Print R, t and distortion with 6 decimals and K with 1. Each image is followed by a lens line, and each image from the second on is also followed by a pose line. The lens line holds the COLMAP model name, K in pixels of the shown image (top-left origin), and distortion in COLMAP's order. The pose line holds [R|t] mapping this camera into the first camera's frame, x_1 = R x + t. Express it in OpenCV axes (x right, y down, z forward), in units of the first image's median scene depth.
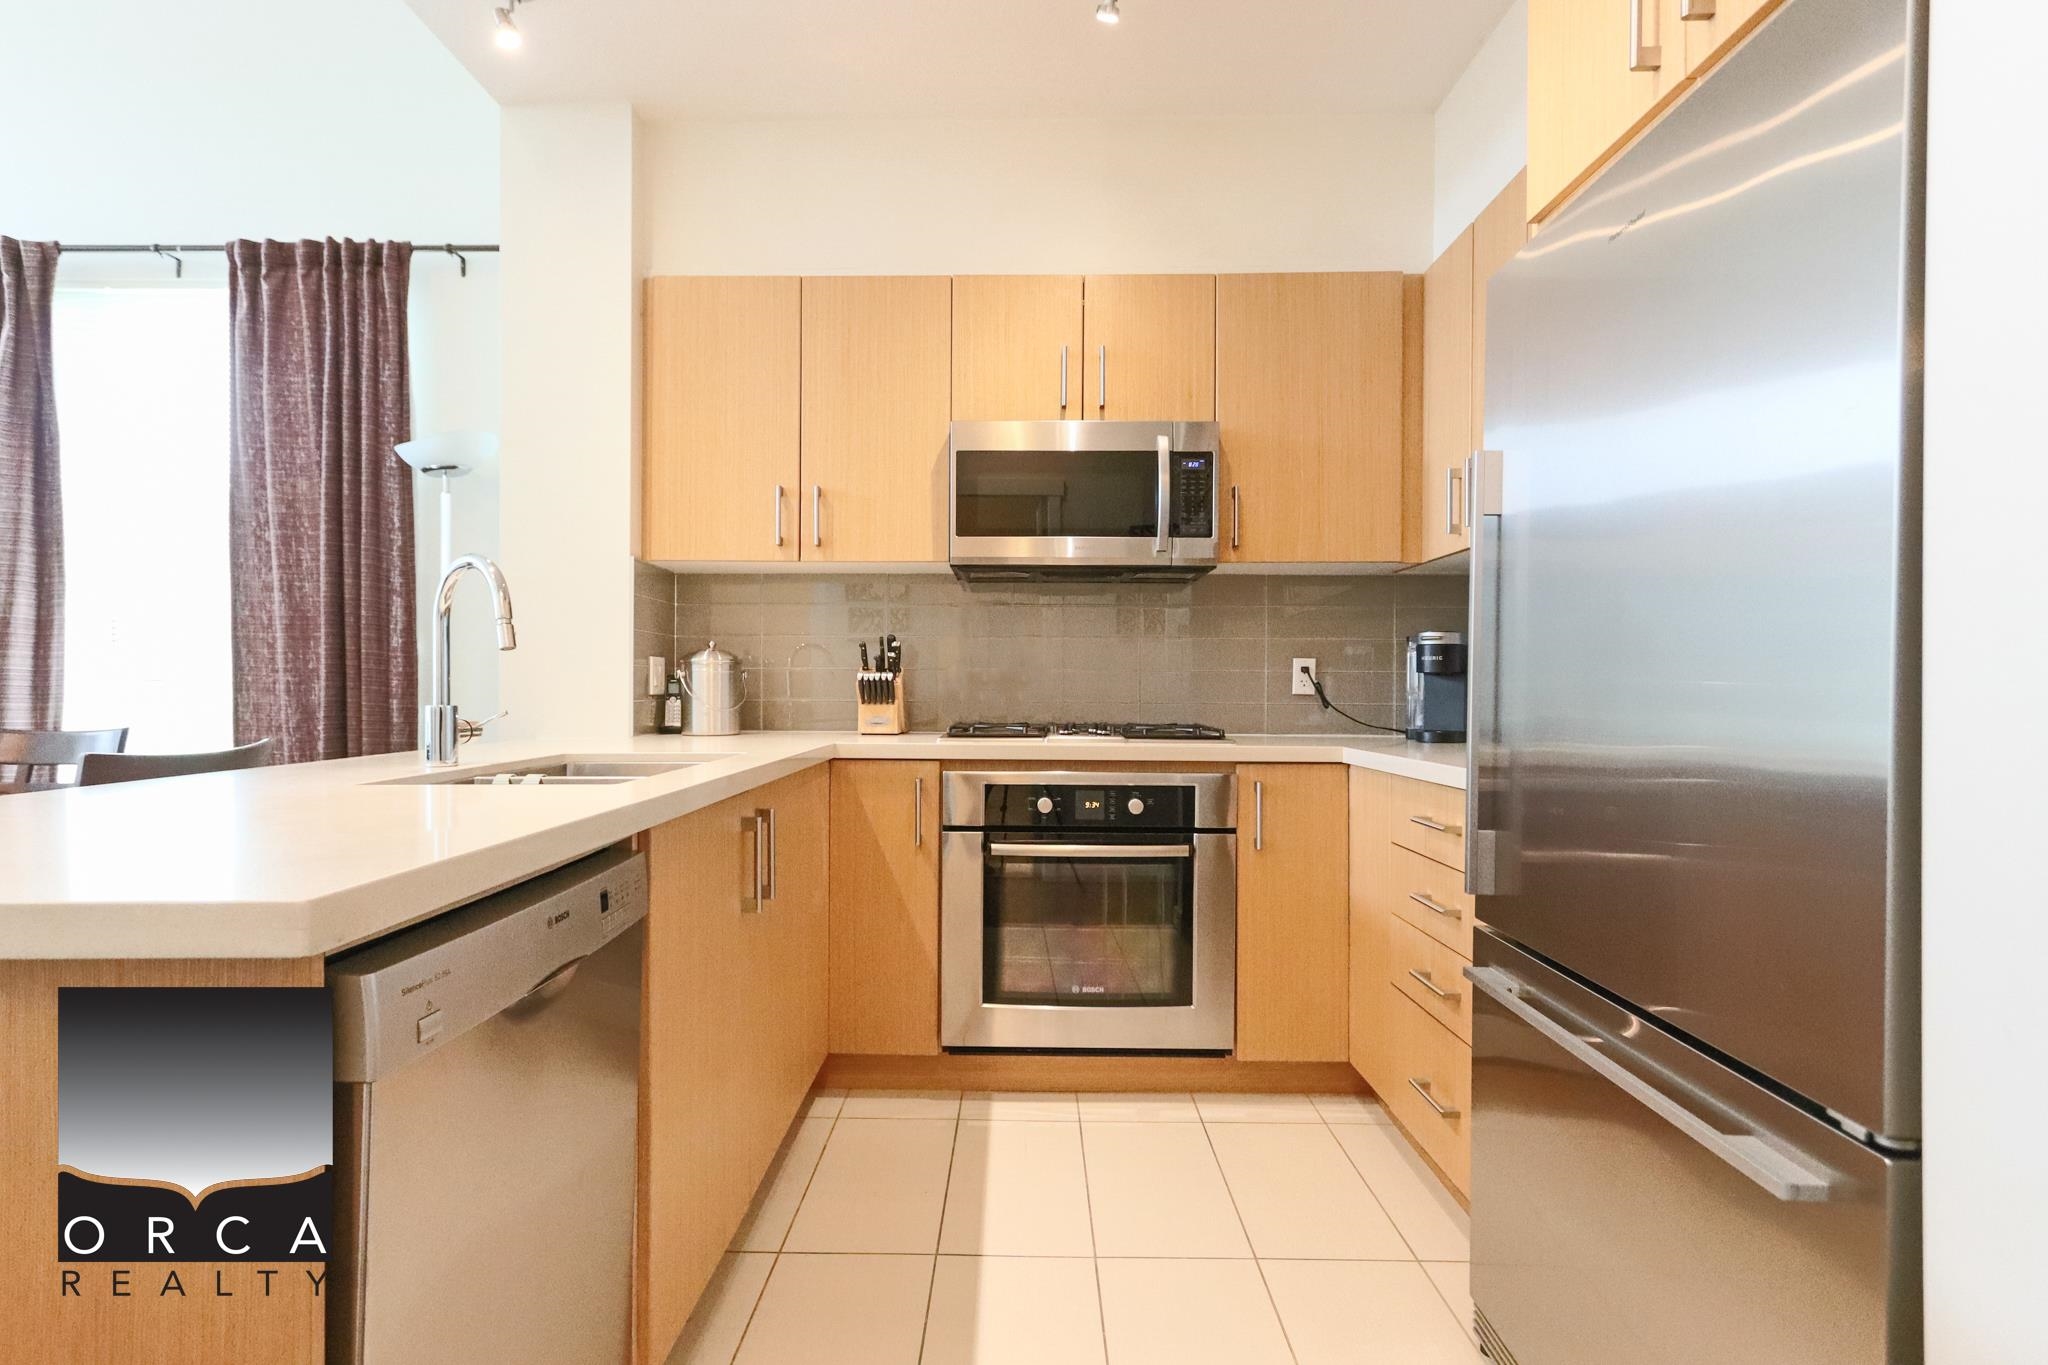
lens RADIAL K [[1030.5, 0, 1002.2], [0, 1030.5, 688.9], [0, 0, 1]] dist [0.007188, 0.000627]
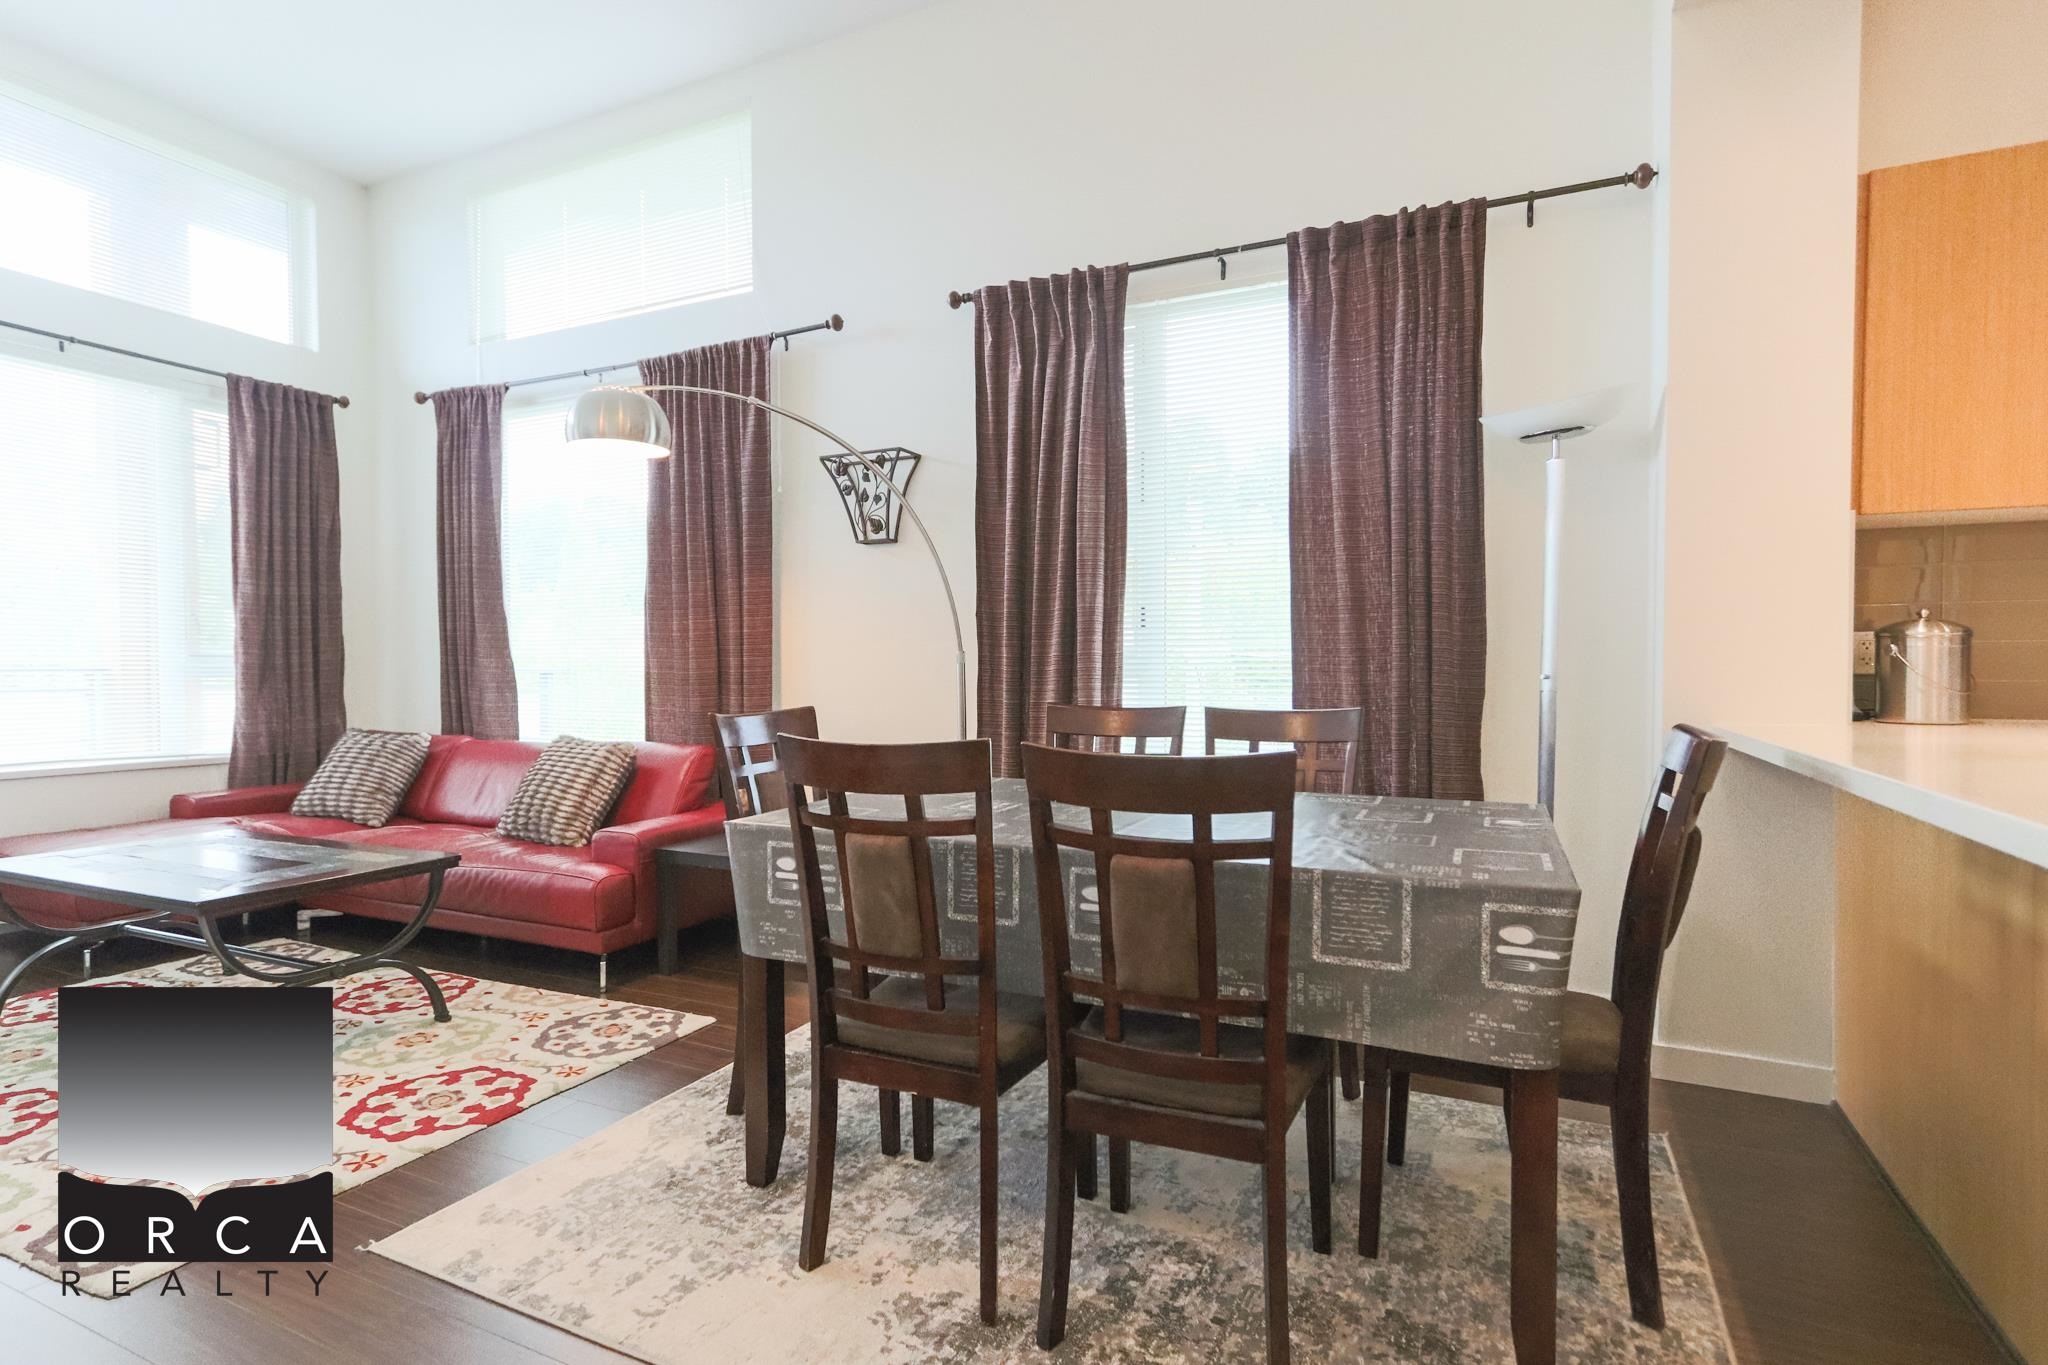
lens RADIAL K [[1038.6, 0, 997.0], [0, 1038.6, 689.0], [0, 0, 1]] dist [0.010648, 0.000441]
pose [[0.905176, 0.005349, -0.425003, -0.609006], [0.004649, 0.999736, 0.022485, -0.004960], [0.425011, -0.022329, 0.904913, -0.071574]]
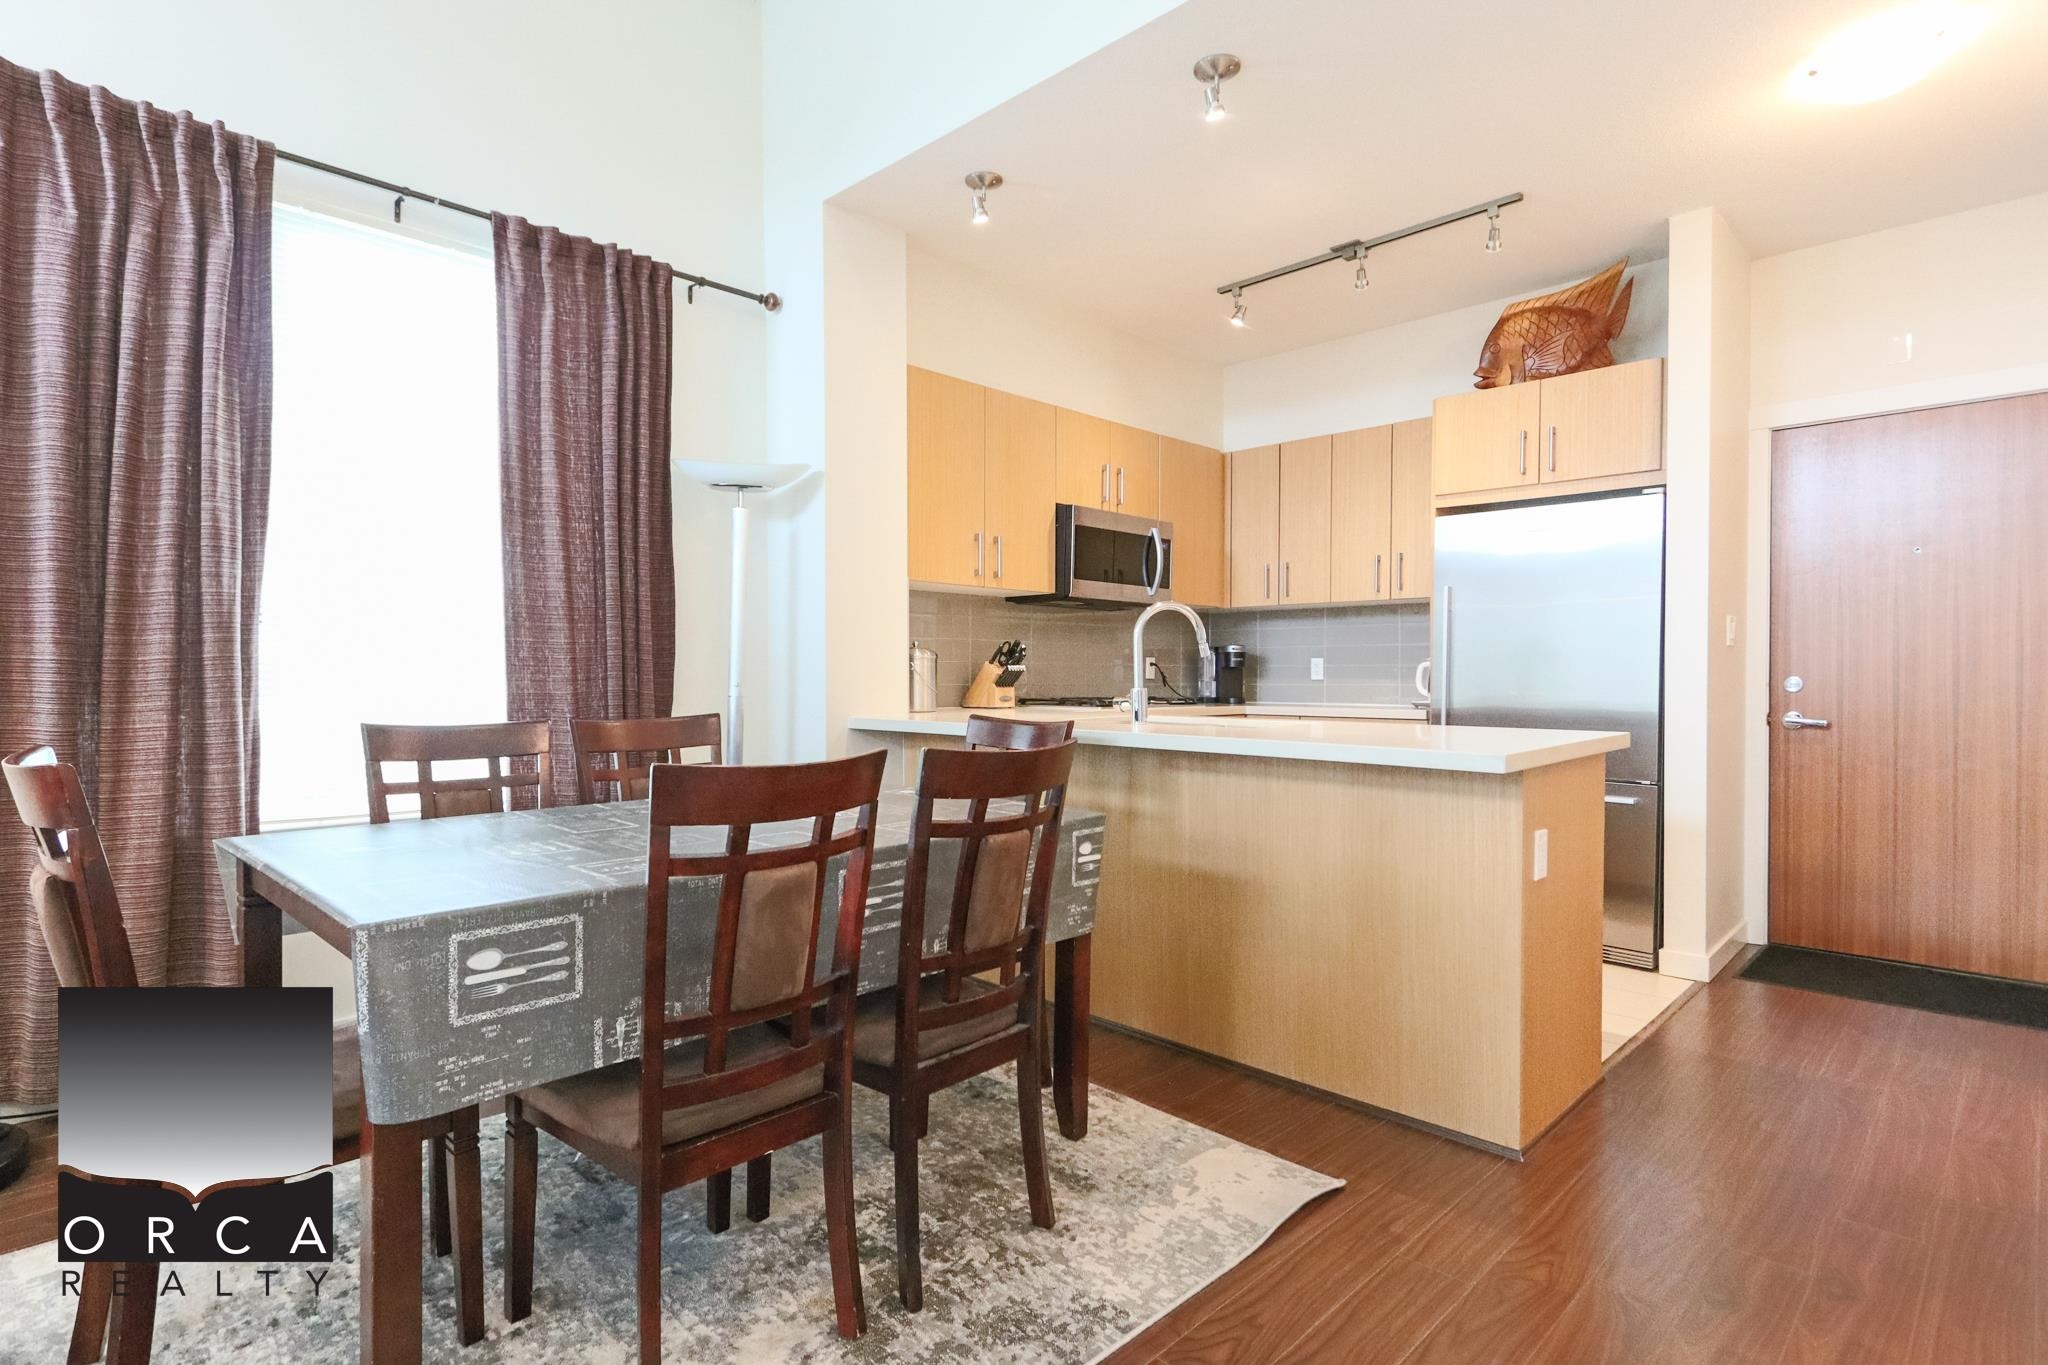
lens RADIAL K [[1030.5, 0, 1002.2], [0, 1030.5, 688.9], [0, 0, 1]] dist [0.007188, 0.000627]
pose [[0.694042, -0.011469, 0.719843, -1.197096], [-0.001122, 0.999855, 0.017013, -0.007009], [-0.719934, -0.012615, 0.693928, -0.008346]]
